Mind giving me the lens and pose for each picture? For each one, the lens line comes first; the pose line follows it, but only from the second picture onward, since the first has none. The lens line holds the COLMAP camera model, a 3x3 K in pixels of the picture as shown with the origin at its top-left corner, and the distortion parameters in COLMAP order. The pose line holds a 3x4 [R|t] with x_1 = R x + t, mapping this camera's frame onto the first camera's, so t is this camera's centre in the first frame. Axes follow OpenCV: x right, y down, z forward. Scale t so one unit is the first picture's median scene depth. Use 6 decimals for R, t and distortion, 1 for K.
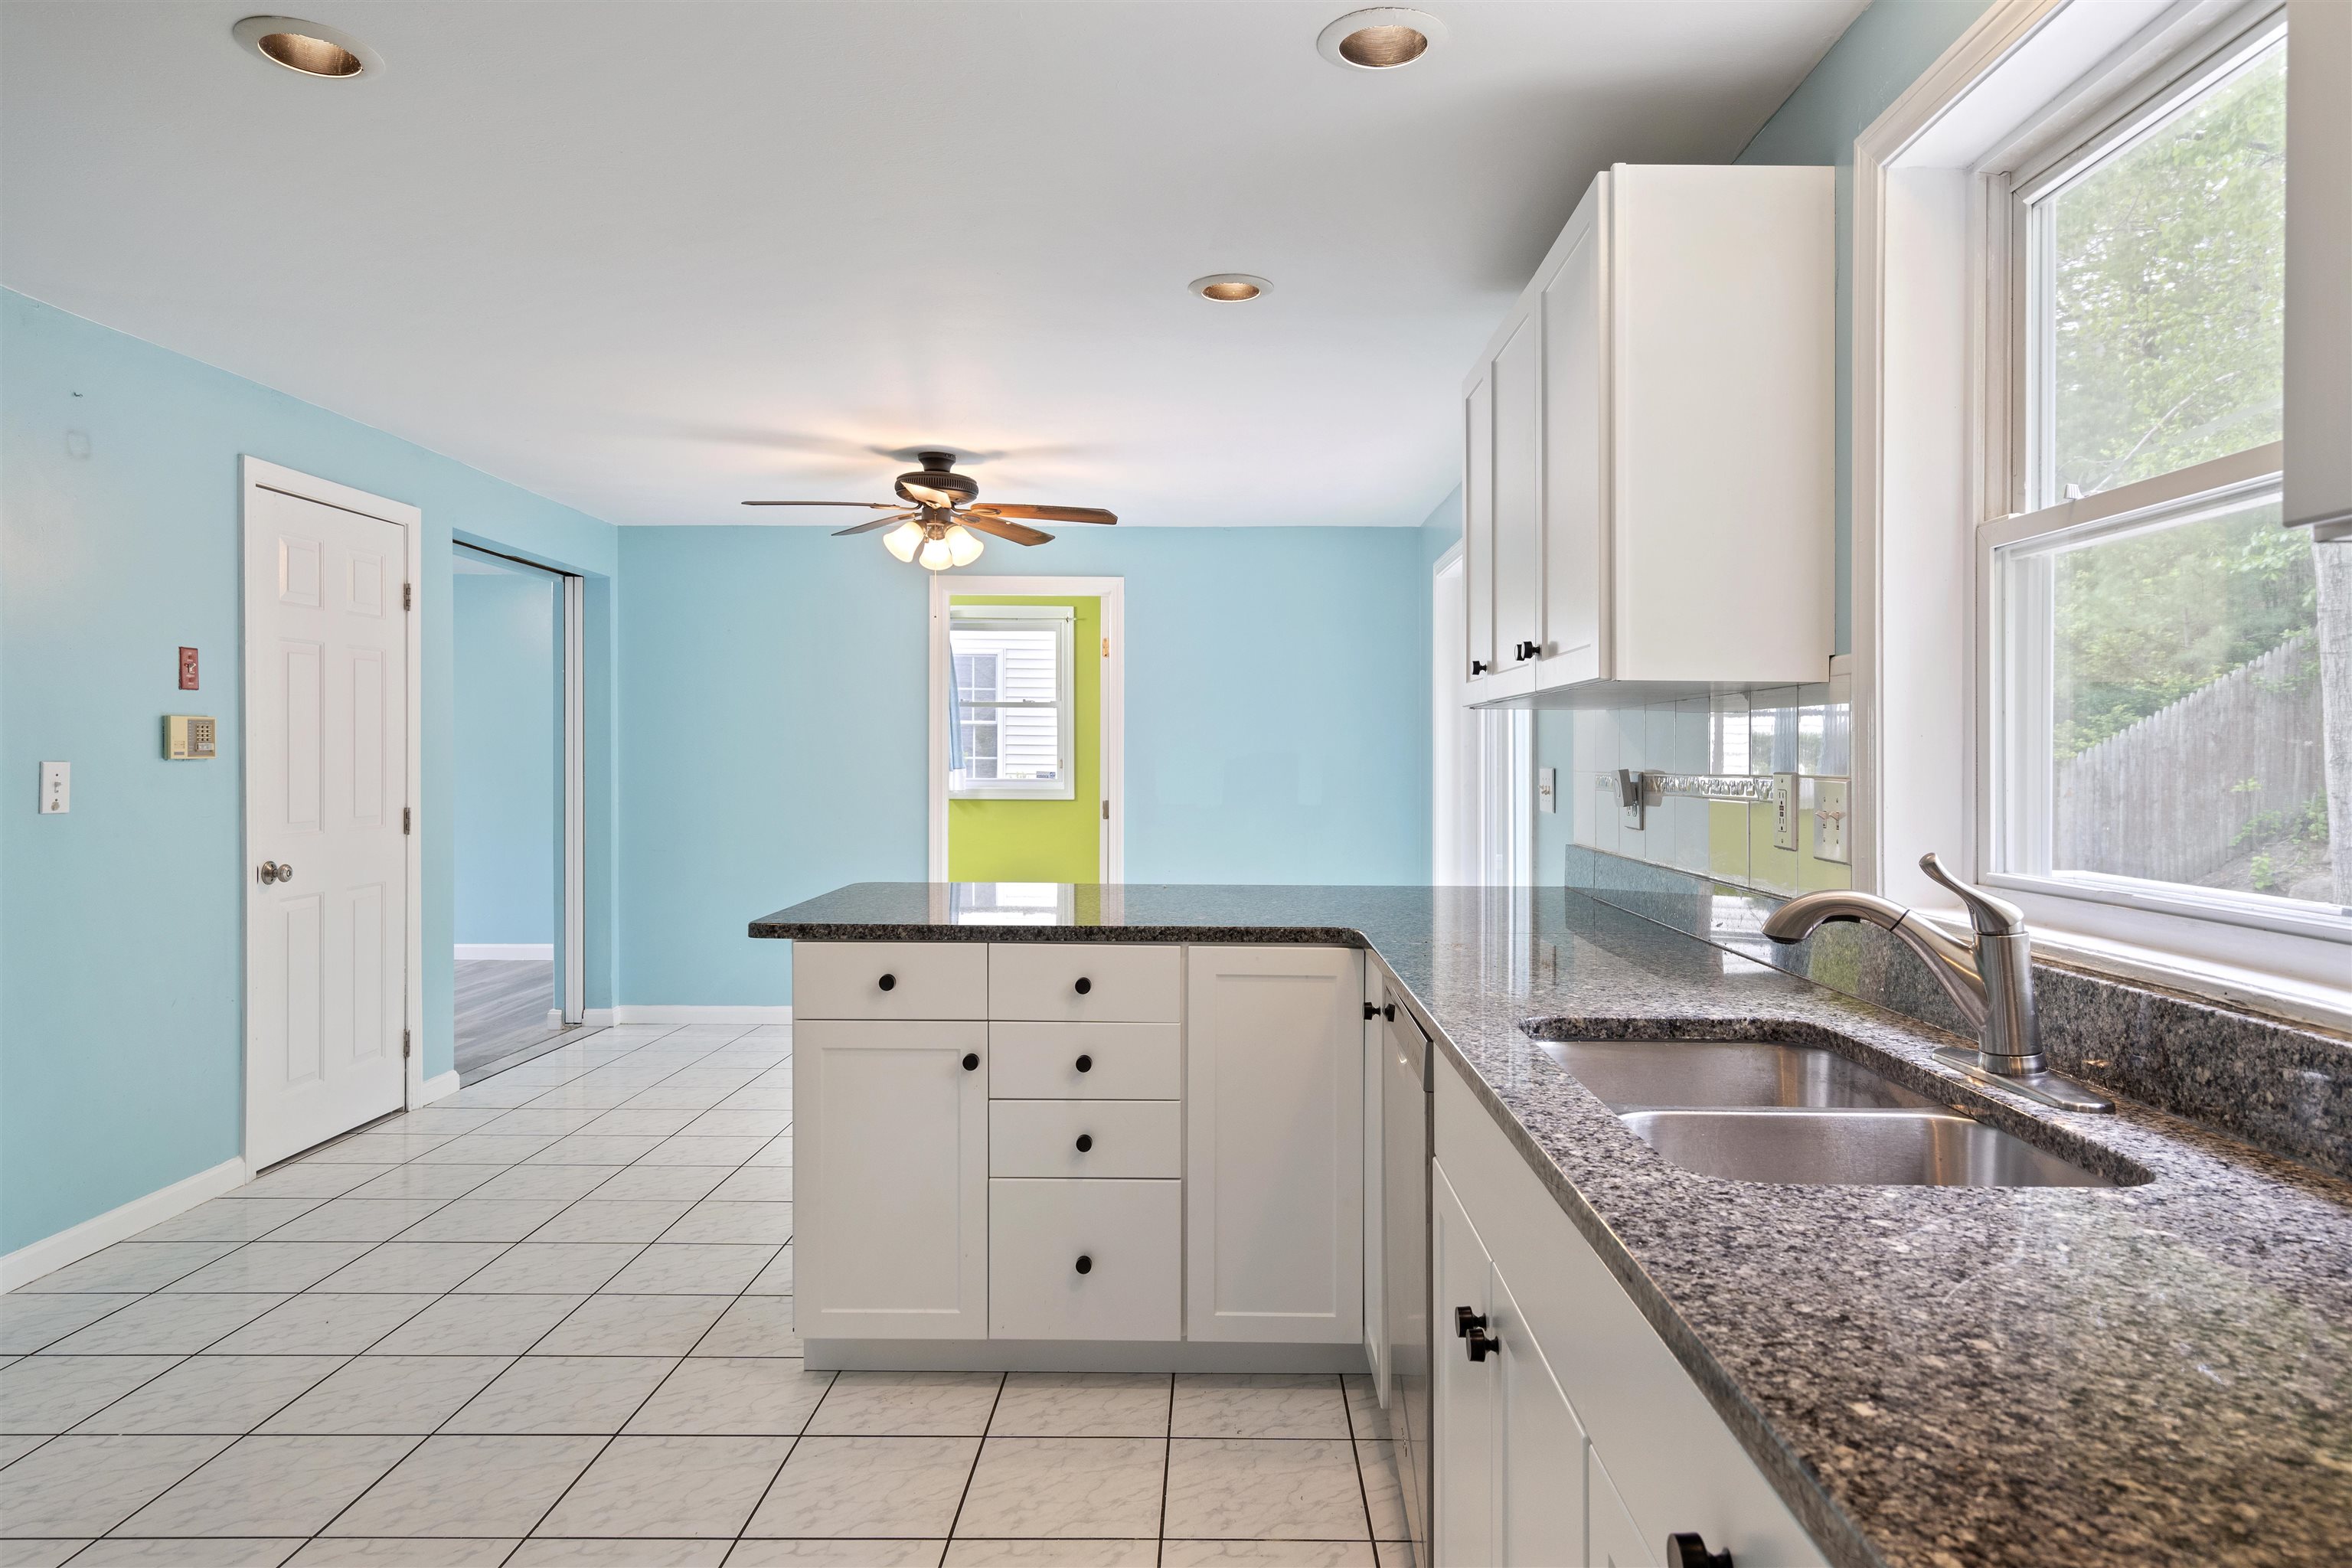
lens RADIAL K [[1481.8, 0, 1183.5], [0, 1481.8, 778.6], [0, 0, 1]] dist [-0.001095, 0.000268]
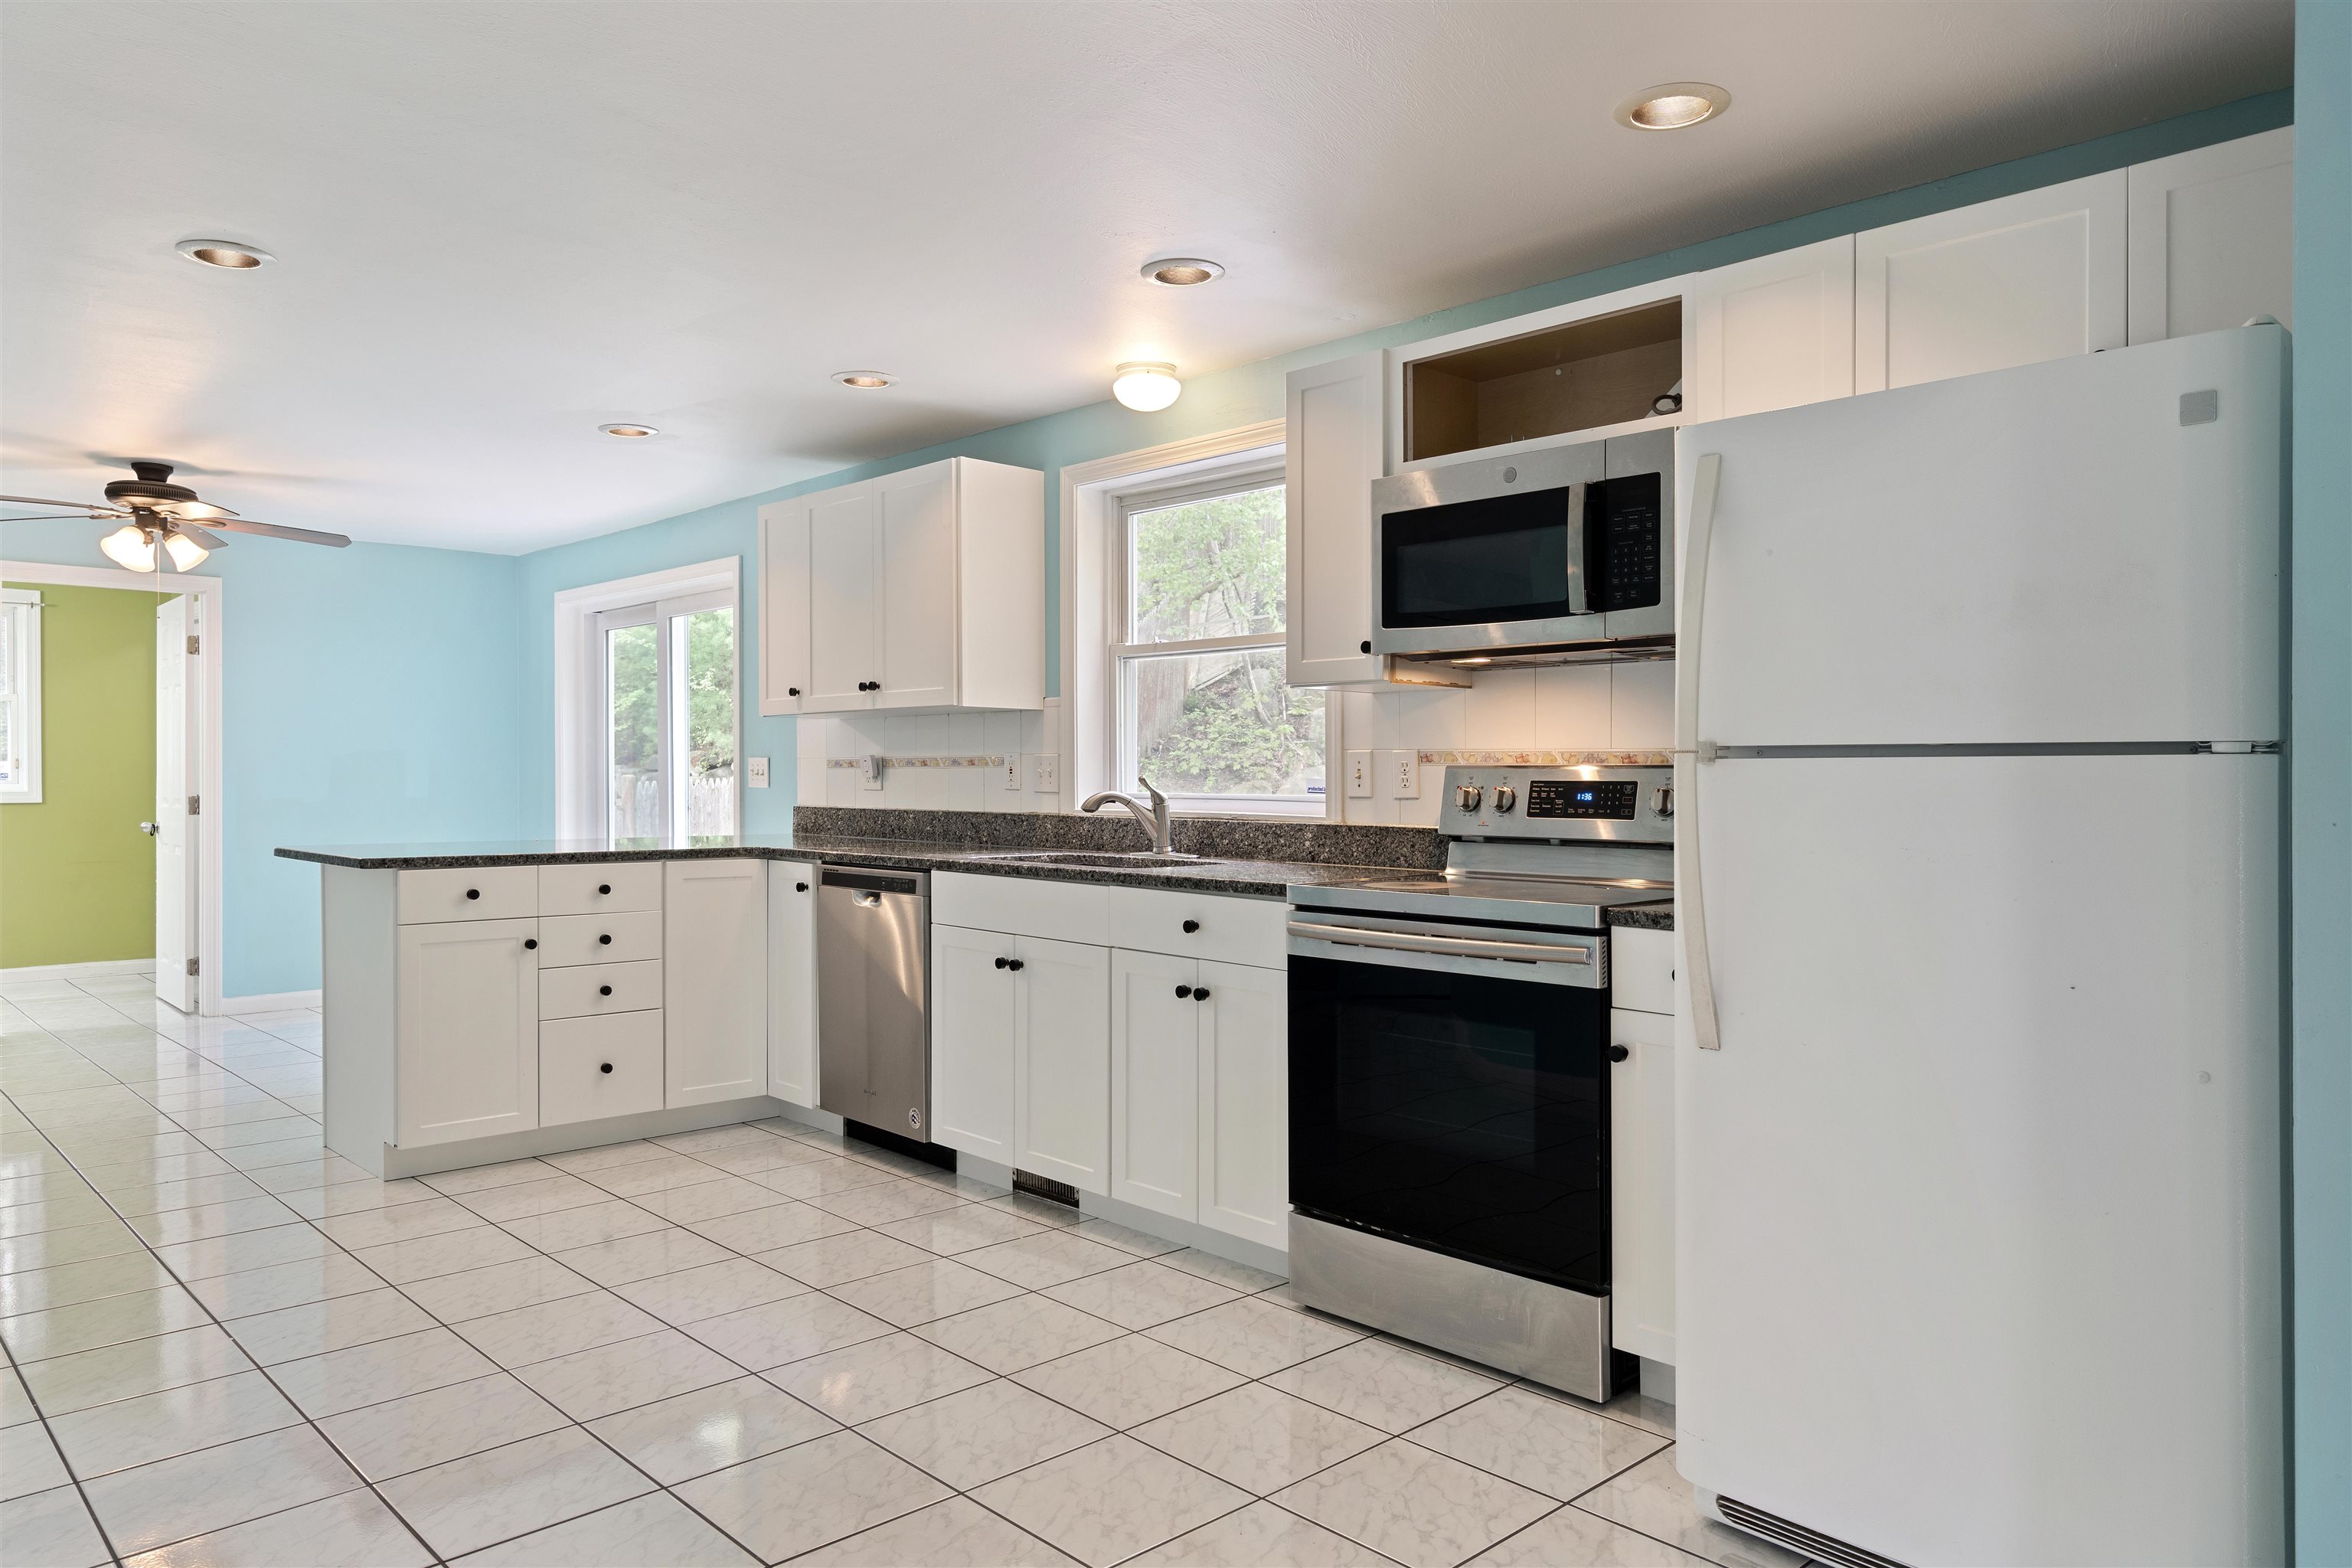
lens RADIAL K [[1571.7, 0, 1179.1], [0, 1571.7, 778.6], [0, 0, 1]] dist [-0.007770, -0.003259]
pose [[0.740824, -0.002714, 0.671694, -0.724171], [0.008356, 0.999952, -0.005176, 0.036244], [-0.671647, 0.009448, 0.740811, -0.627115]]
